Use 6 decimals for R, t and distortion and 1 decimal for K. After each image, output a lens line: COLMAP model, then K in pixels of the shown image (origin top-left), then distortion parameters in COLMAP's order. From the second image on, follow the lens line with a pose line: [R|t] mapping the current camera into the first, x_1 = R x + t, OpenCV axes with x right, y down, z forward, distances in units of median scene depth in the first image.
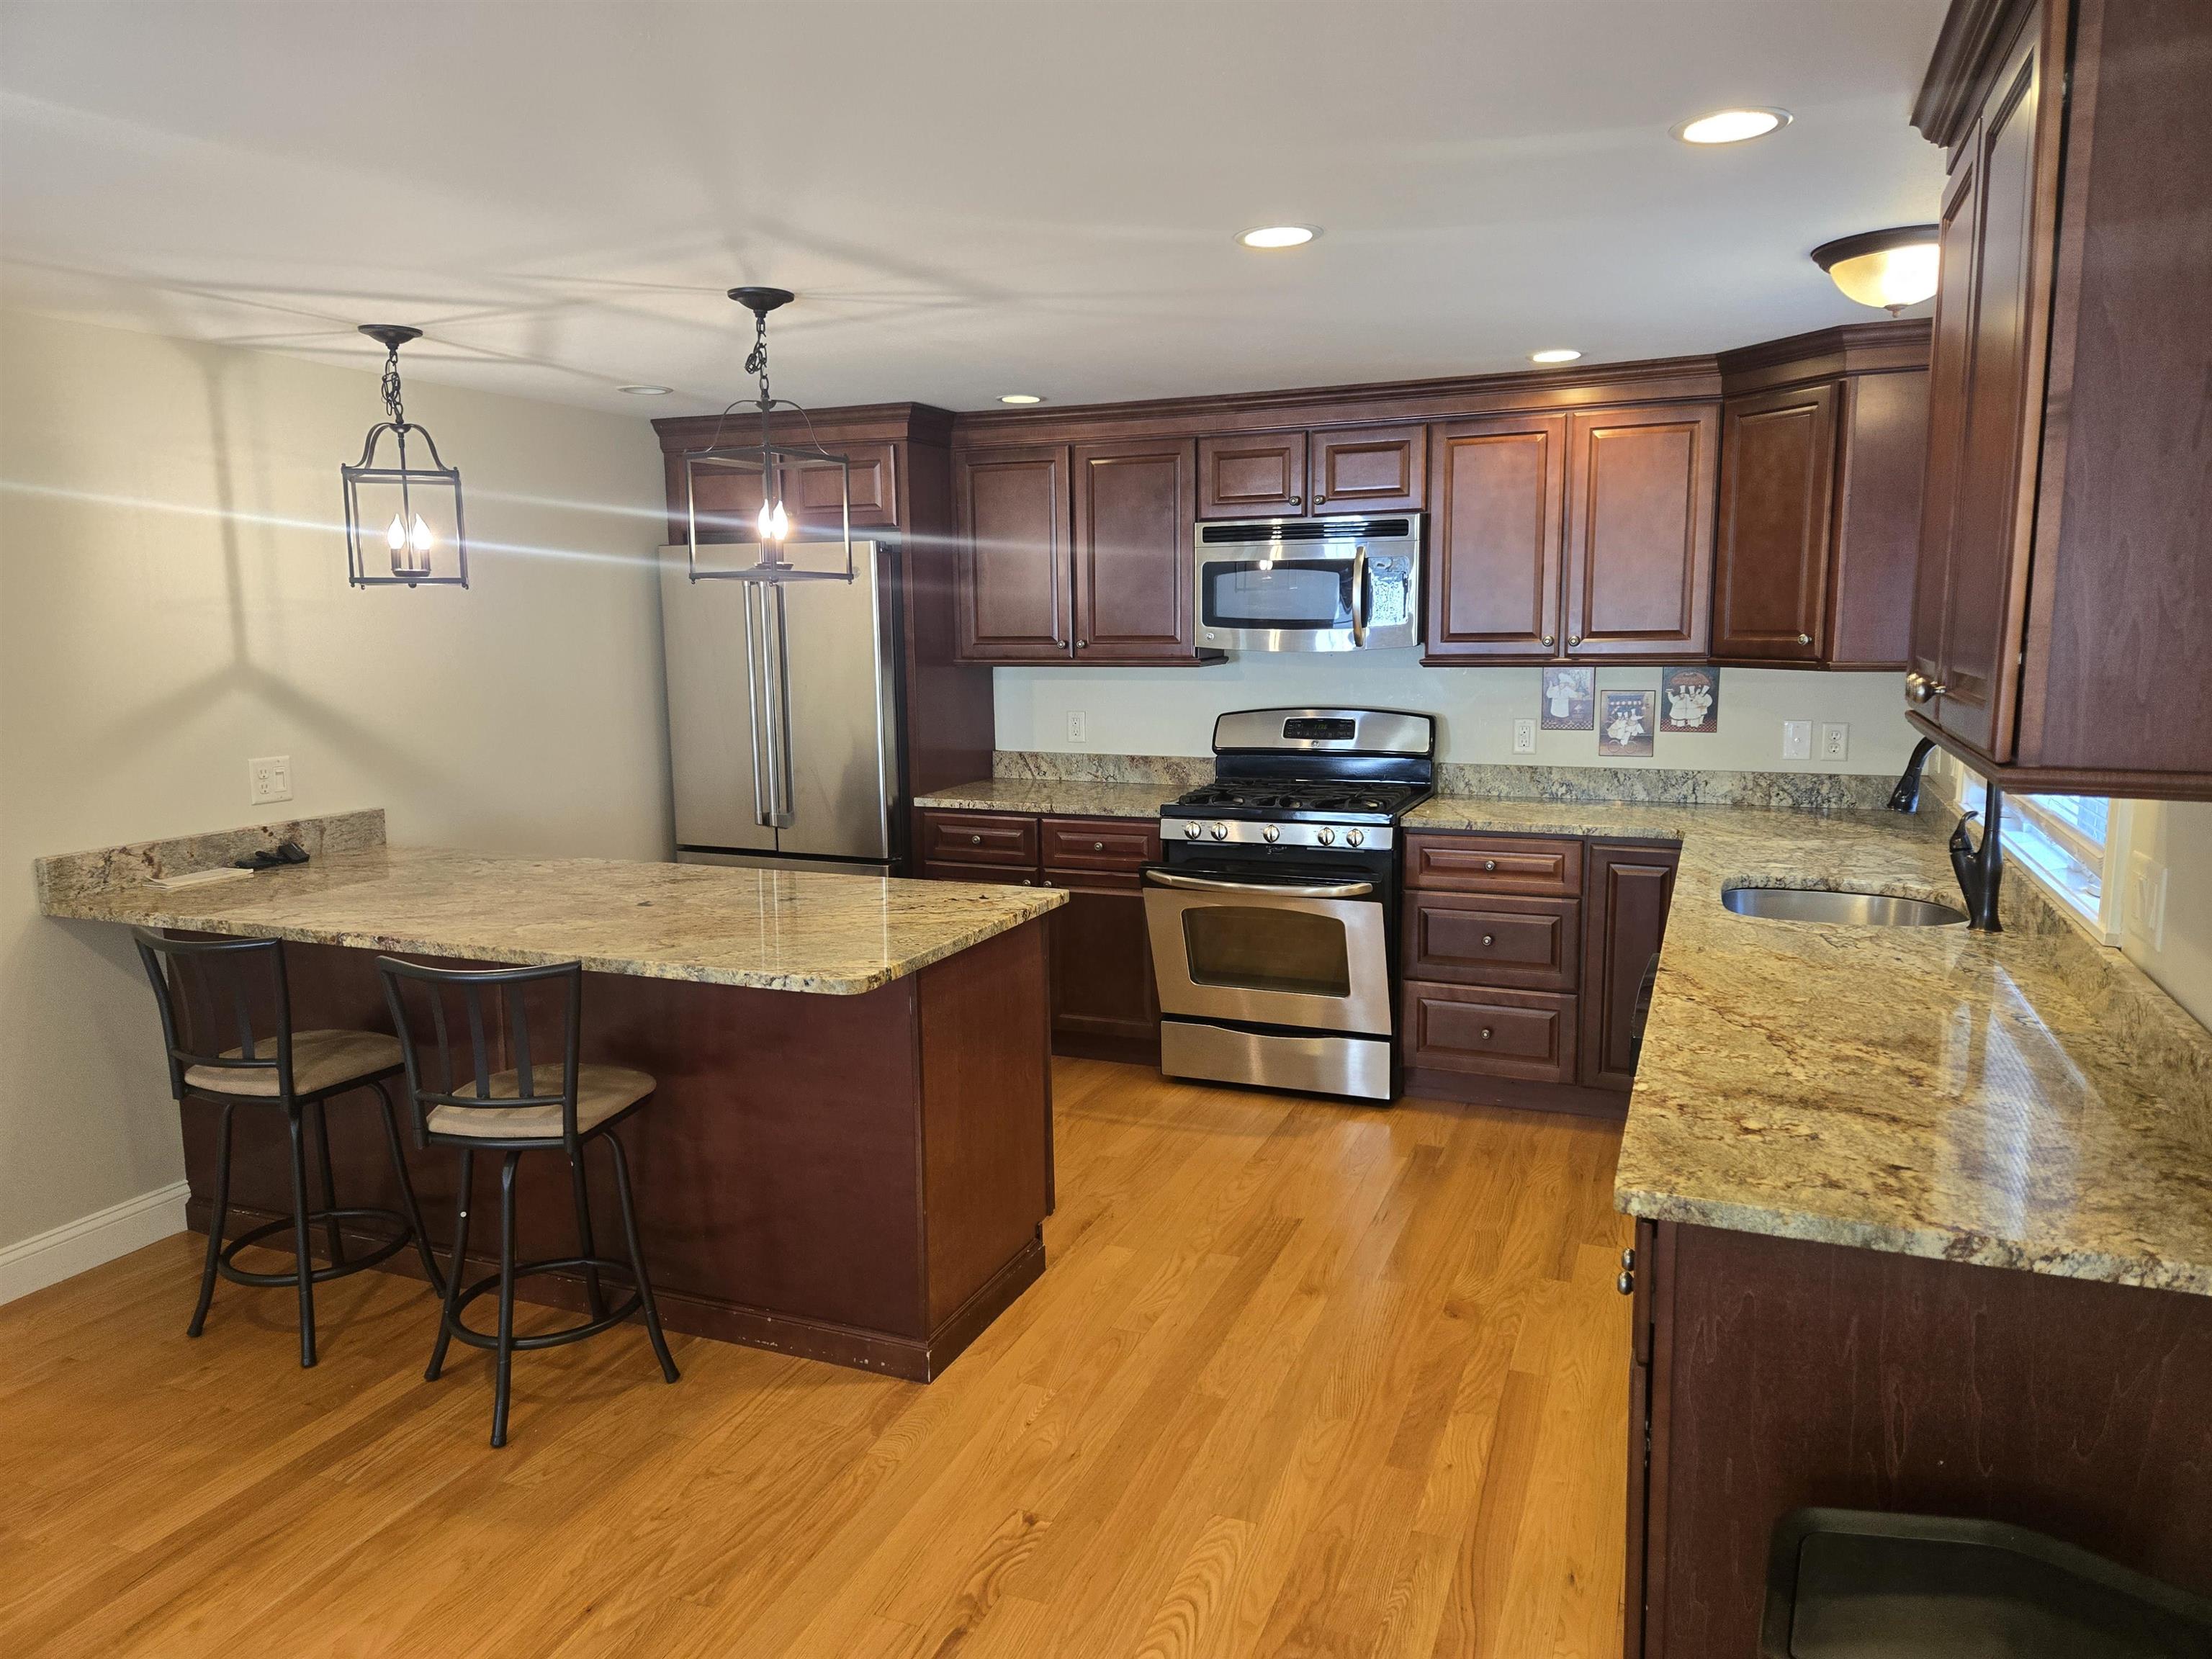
lens RADIAL K [[1488.3, 0, 1116.1], [0, 1488.3, 828.2], [0, 0, 1]] dist [0.063013, -0.044529]
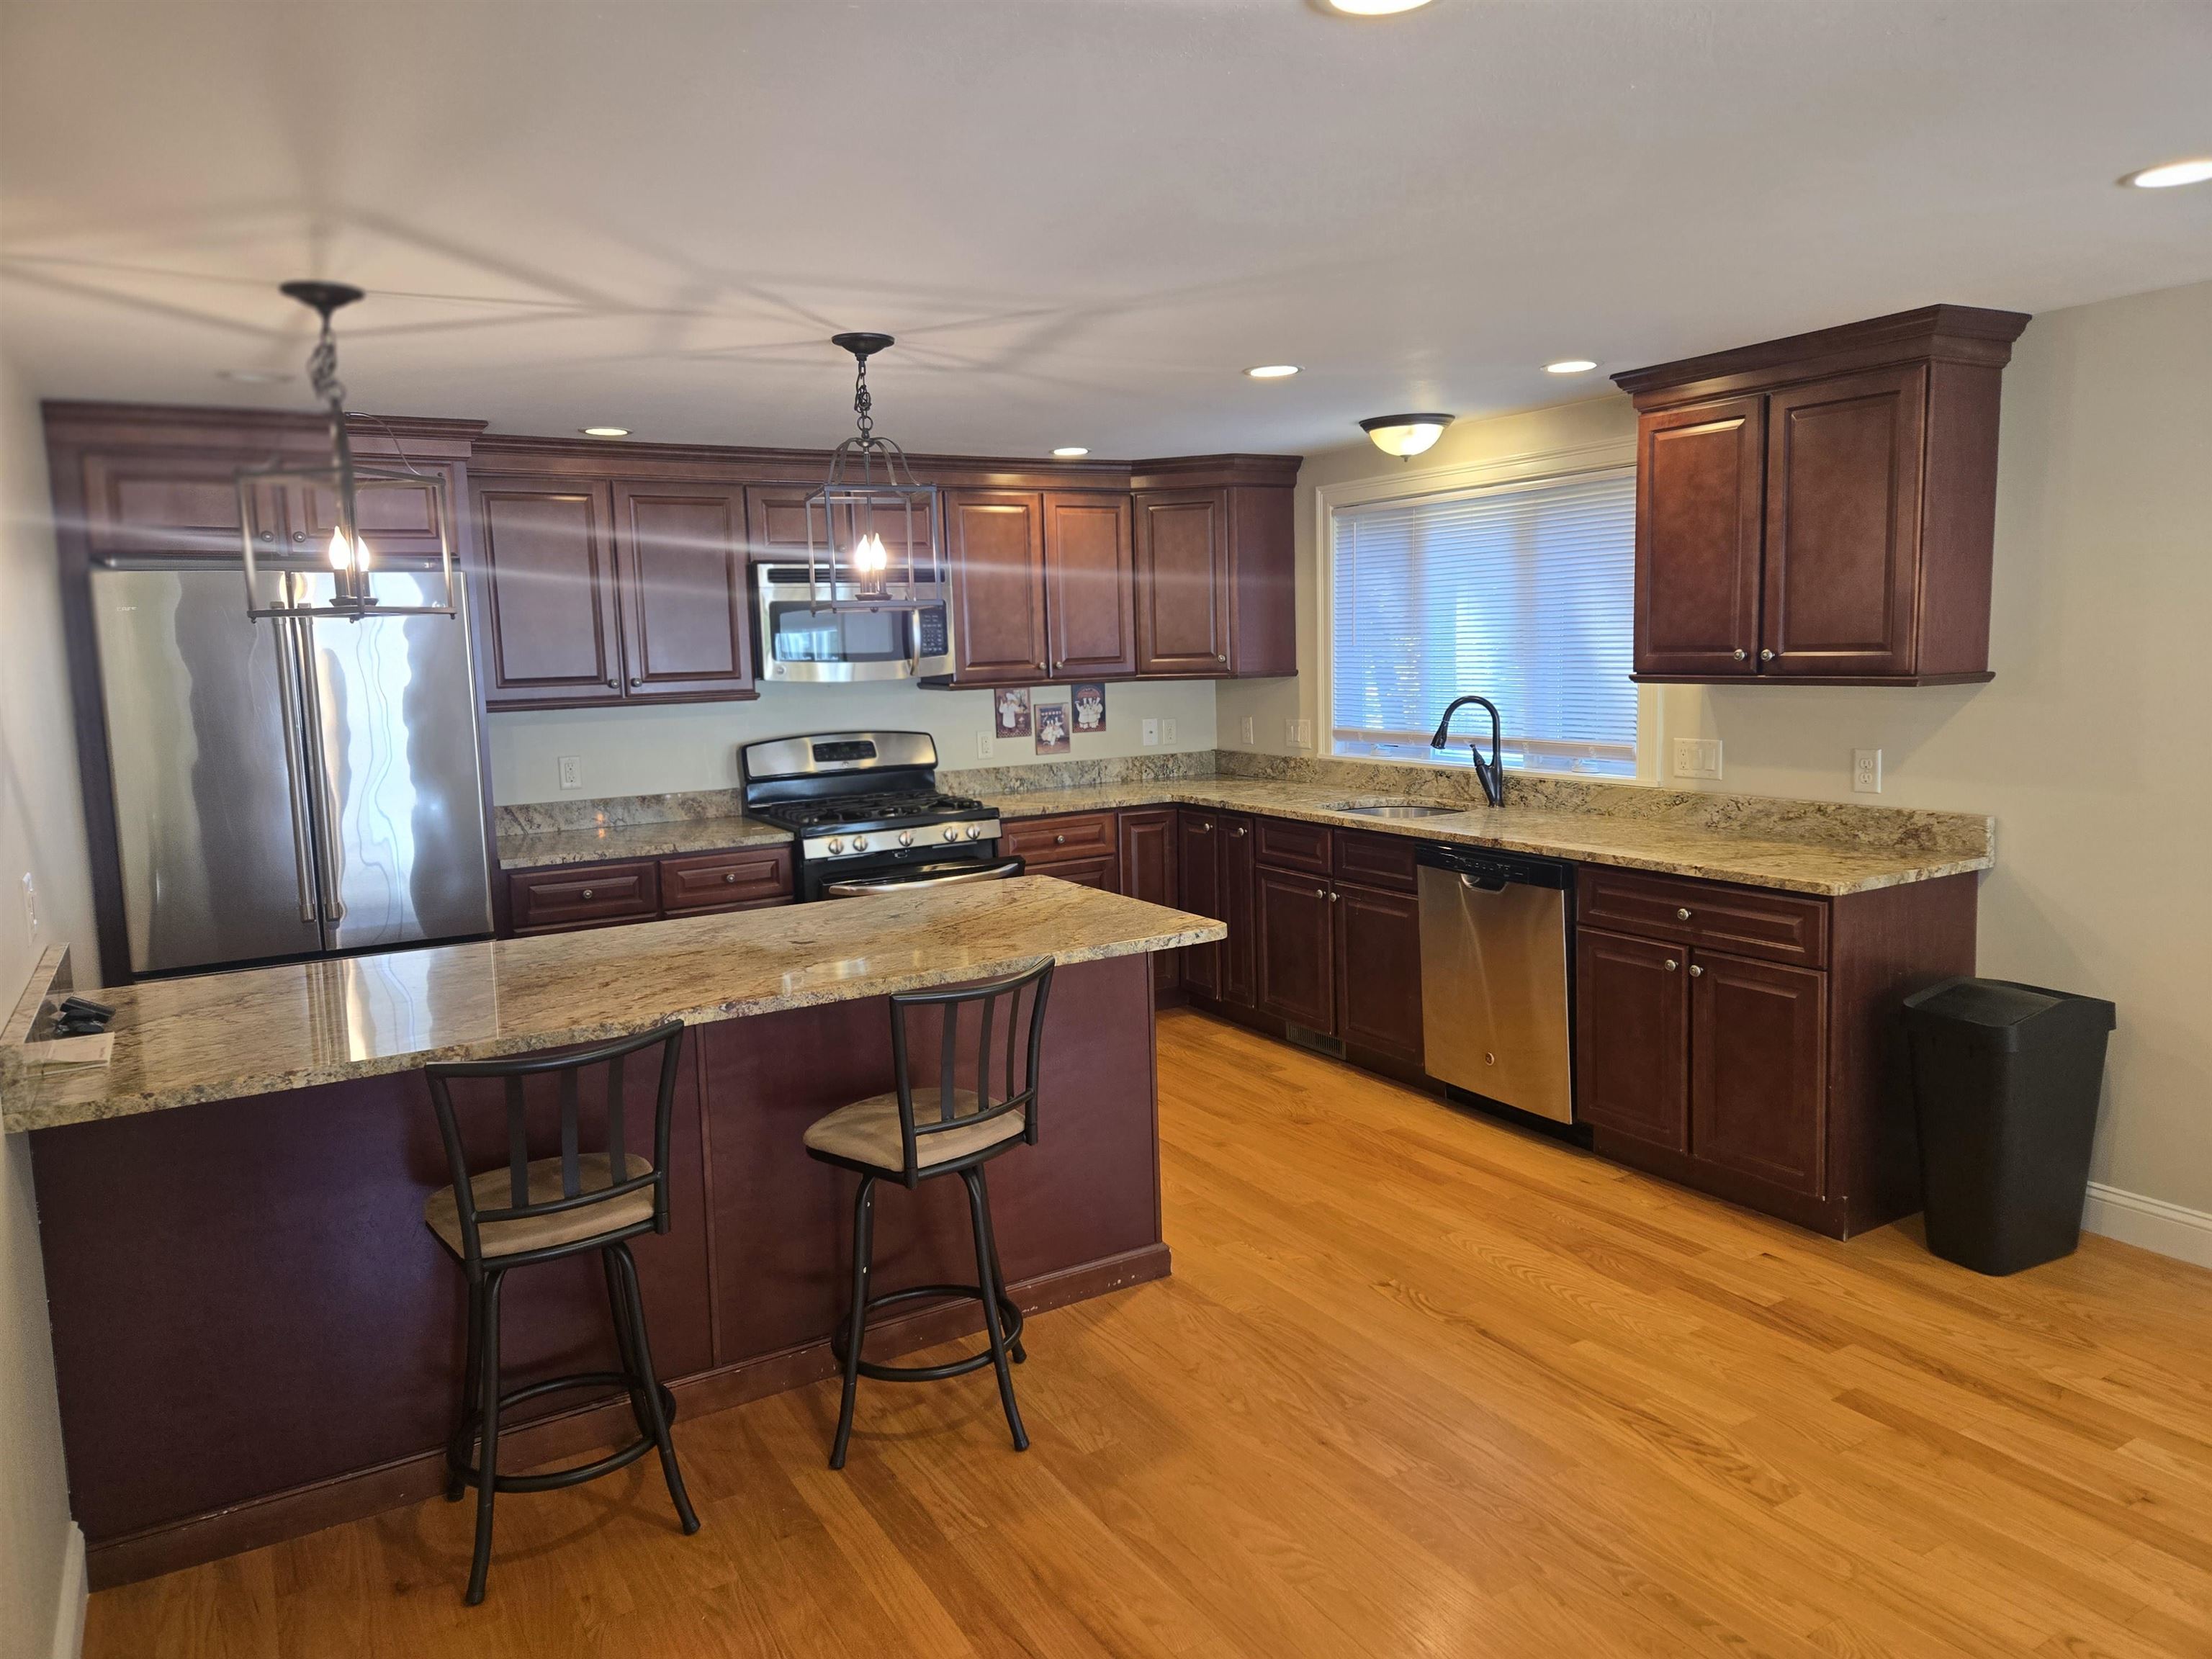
lens RADIAL K [[1488.3, 0, 1121.5], [0, 1488.3, 817.3], [0, 0, 1]] dist [0.063013, -0.044529]
pose [[0.588426, -0.103854, 0.801853, -0.692797], [0.140062, 0.989816, 0.025416, -0.017896], [-0.796327, 0.097354, 0.596980, 0.182521]]
